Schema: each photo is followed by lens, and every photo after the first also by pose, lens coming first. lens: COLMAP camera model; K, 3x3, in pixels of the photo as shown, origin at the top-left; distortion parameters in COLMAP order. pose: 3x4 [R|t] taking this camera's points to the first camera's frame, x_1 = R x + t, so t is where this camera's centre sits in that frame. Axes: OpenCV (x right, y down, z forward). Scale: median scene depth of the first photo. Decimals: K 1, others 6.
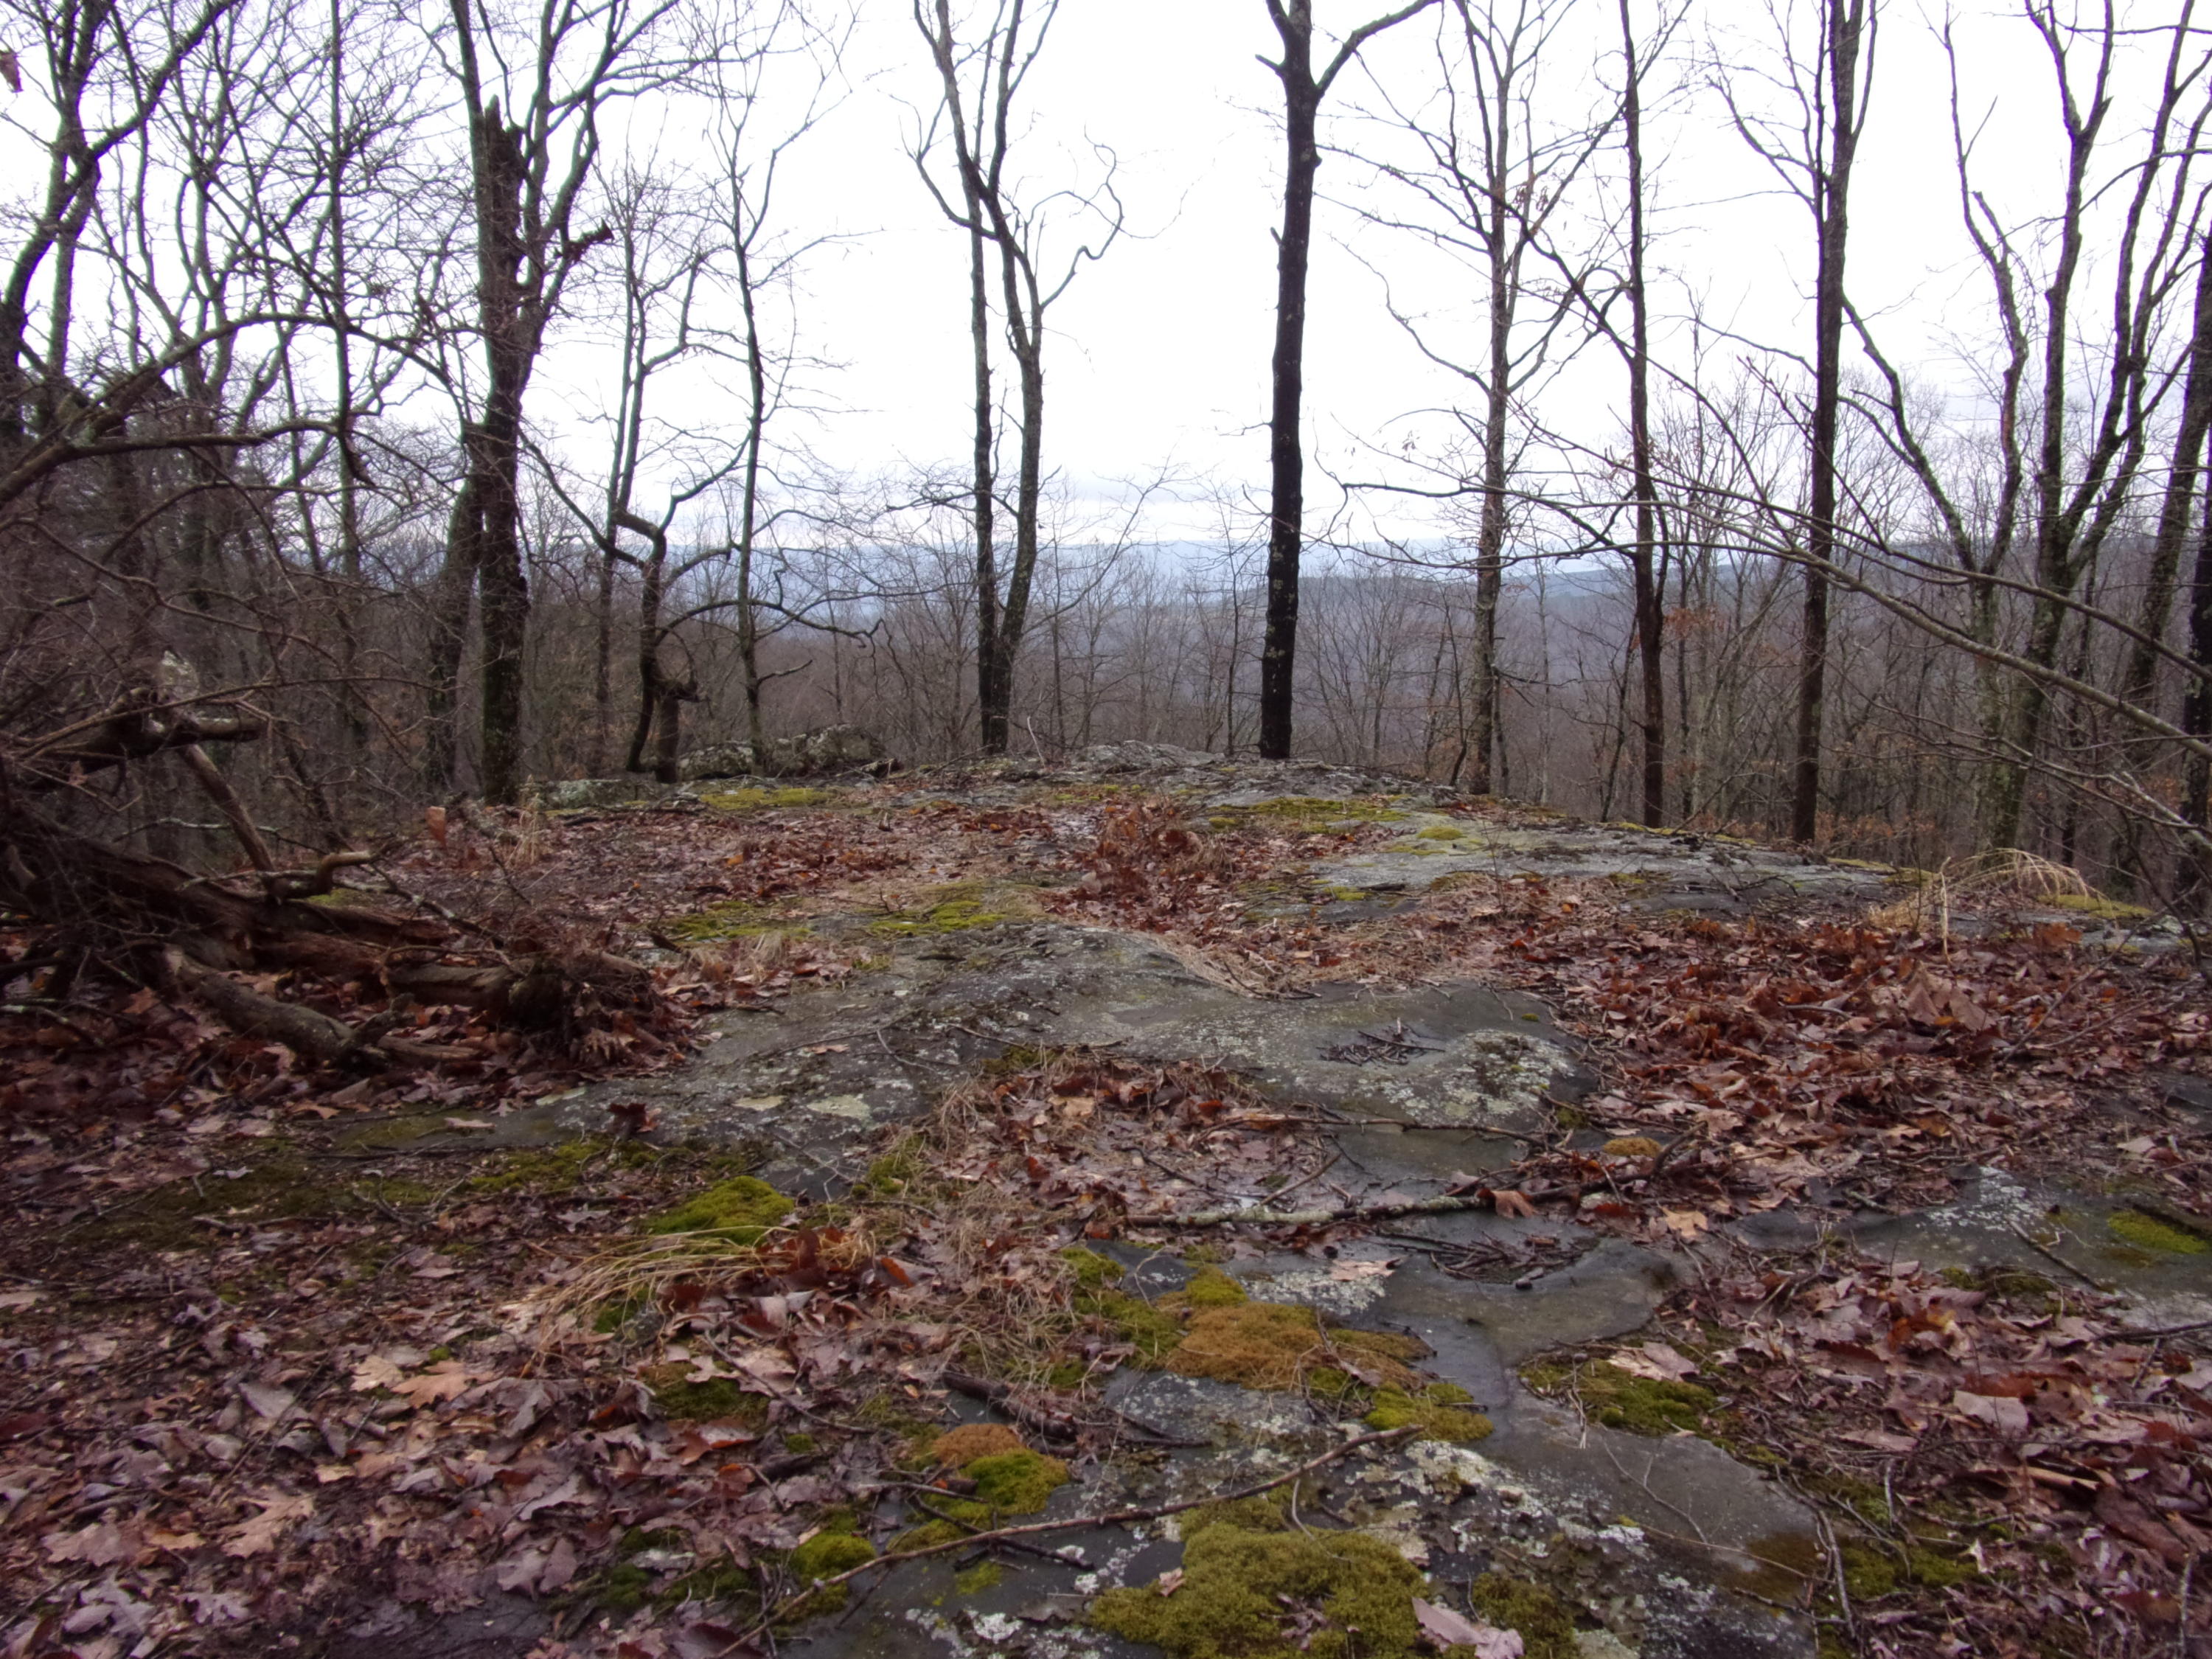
lens RADIAL K [[1574.2, 0, 1106.0], [0, 1574.2, 829.5], [0, 0, 1]] dist [-0.003476, -0.000738]
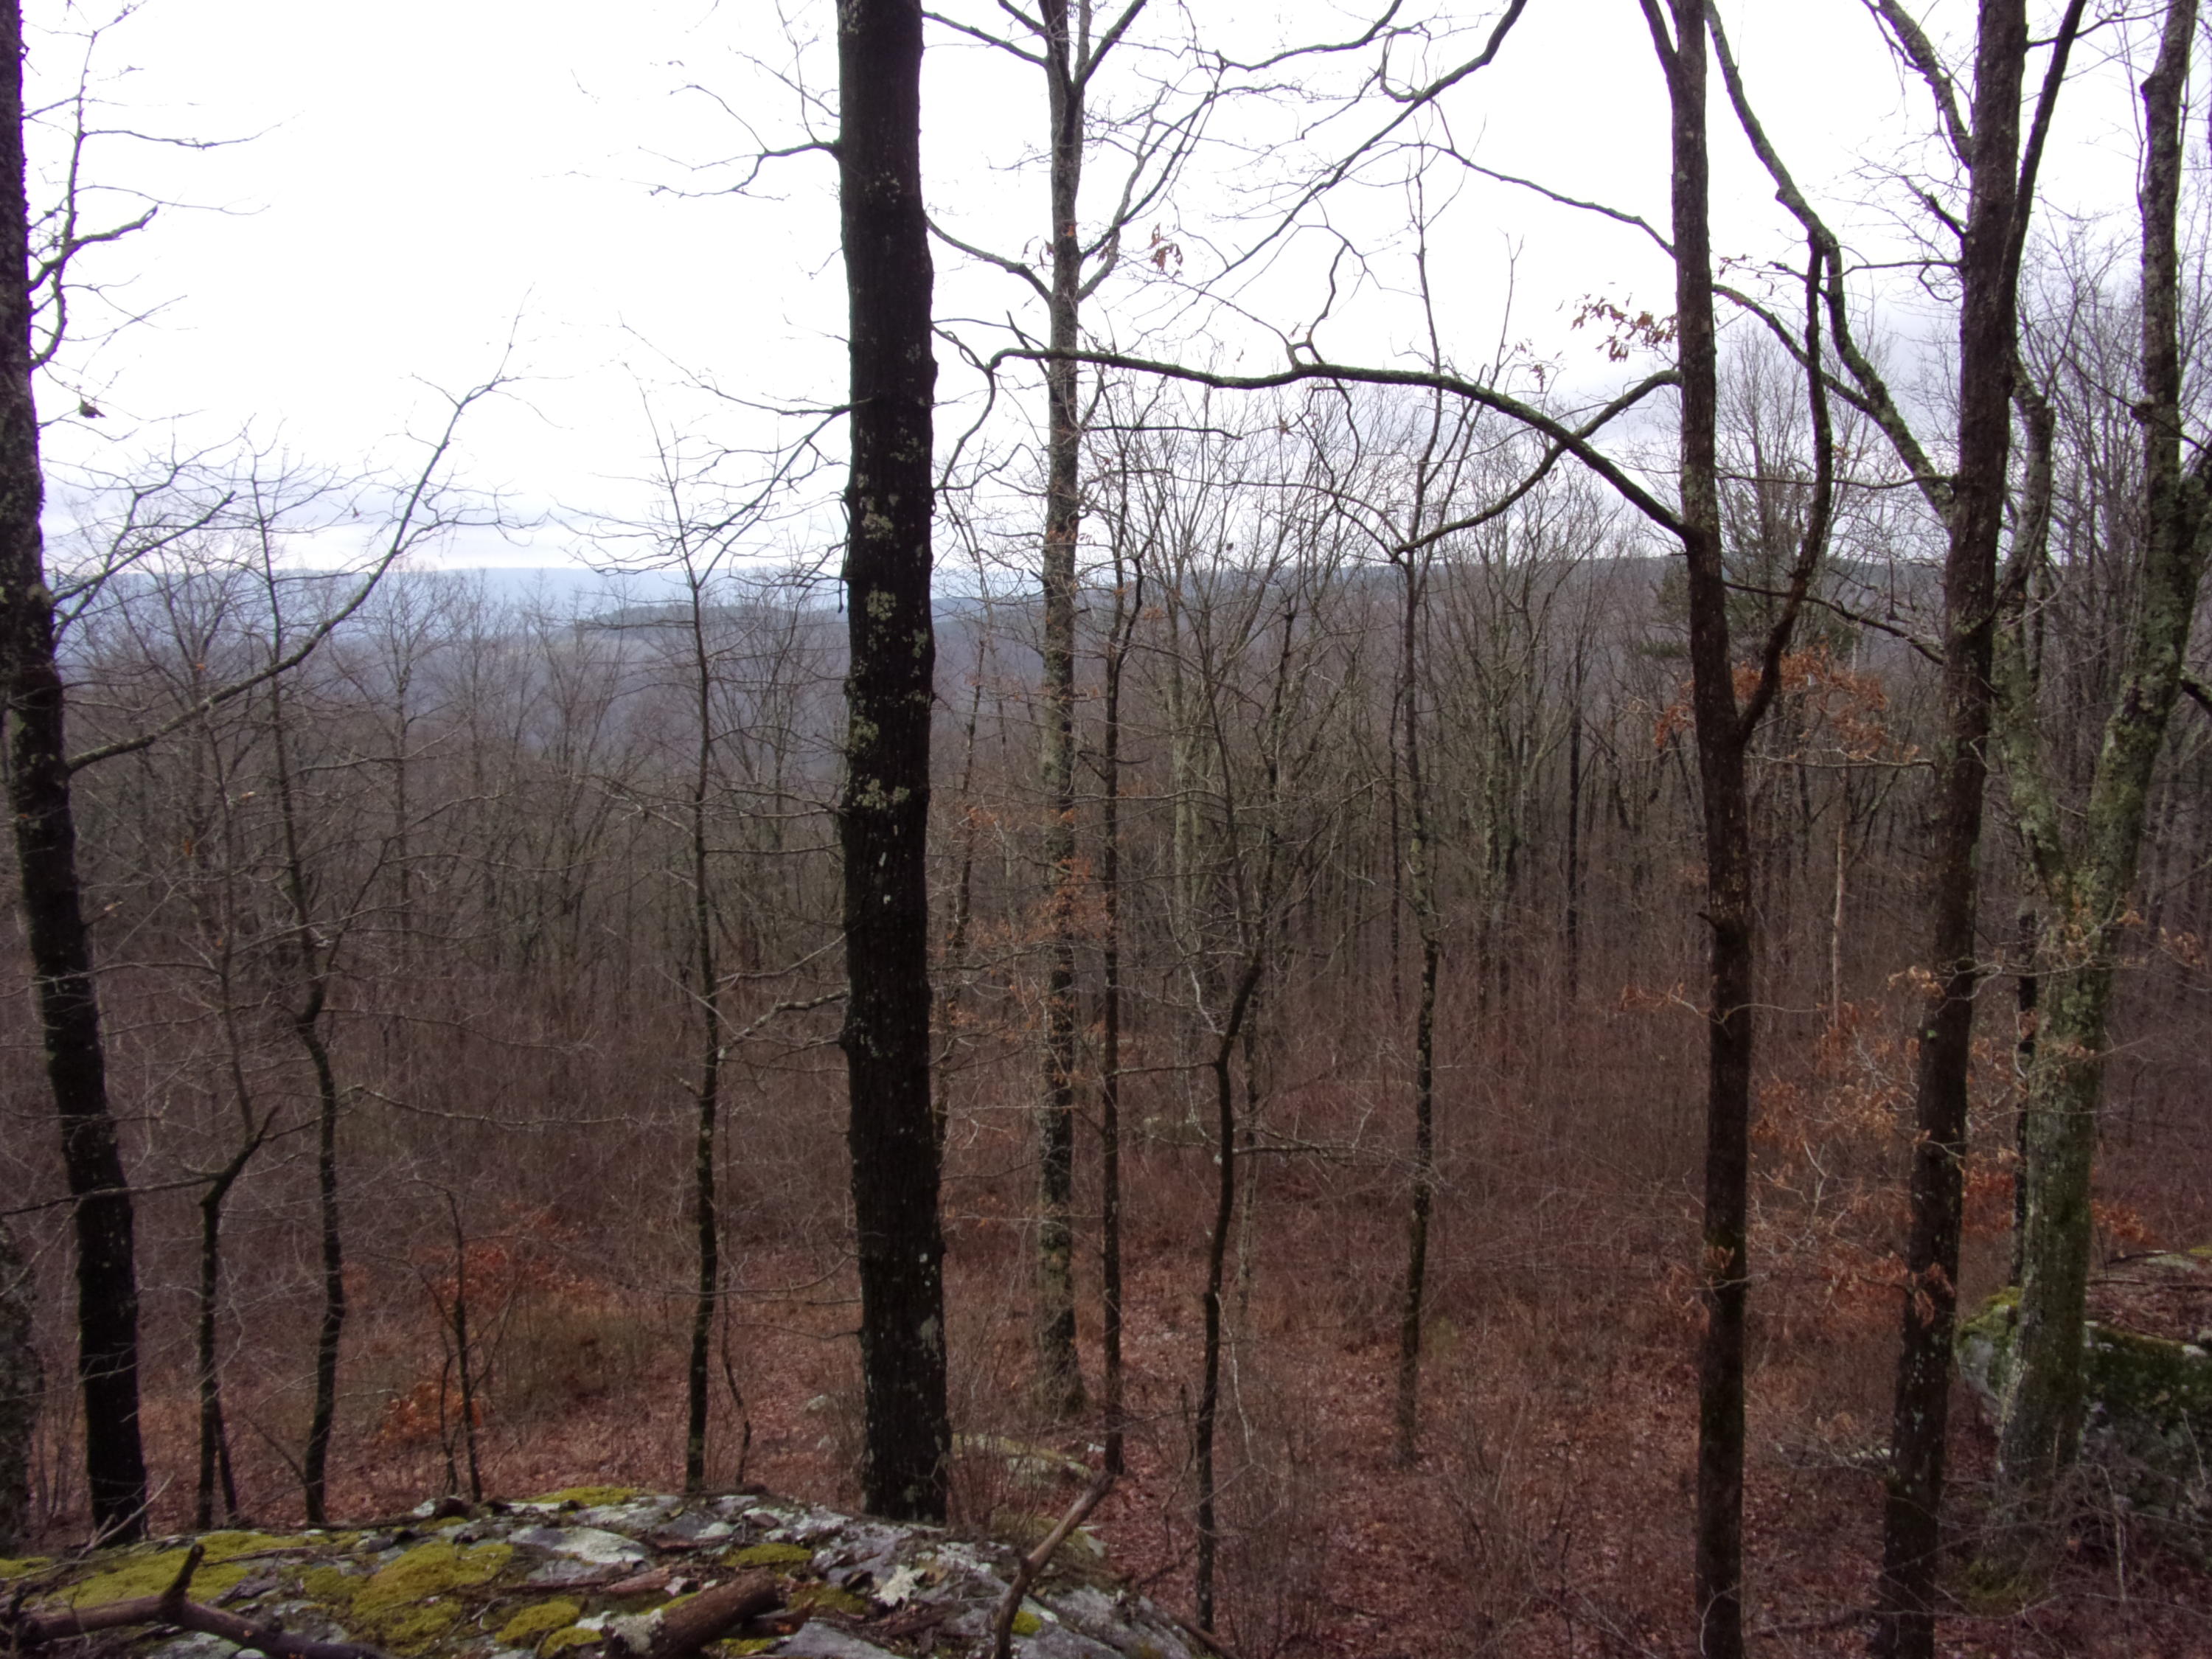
lens RADIAL K [[1574.2, 0, 1106.0], [0, 1574.2, 829.5], [0, 0, 1]] dist [-0.003476, -0.000738]
pose [[0.919187, -0.059447, 0.389308, 0.014833], [0.065898, 0.997821, -0.003223, -0.099551], [-0.388268, 0.028617, 0.921102, 0.648046]]
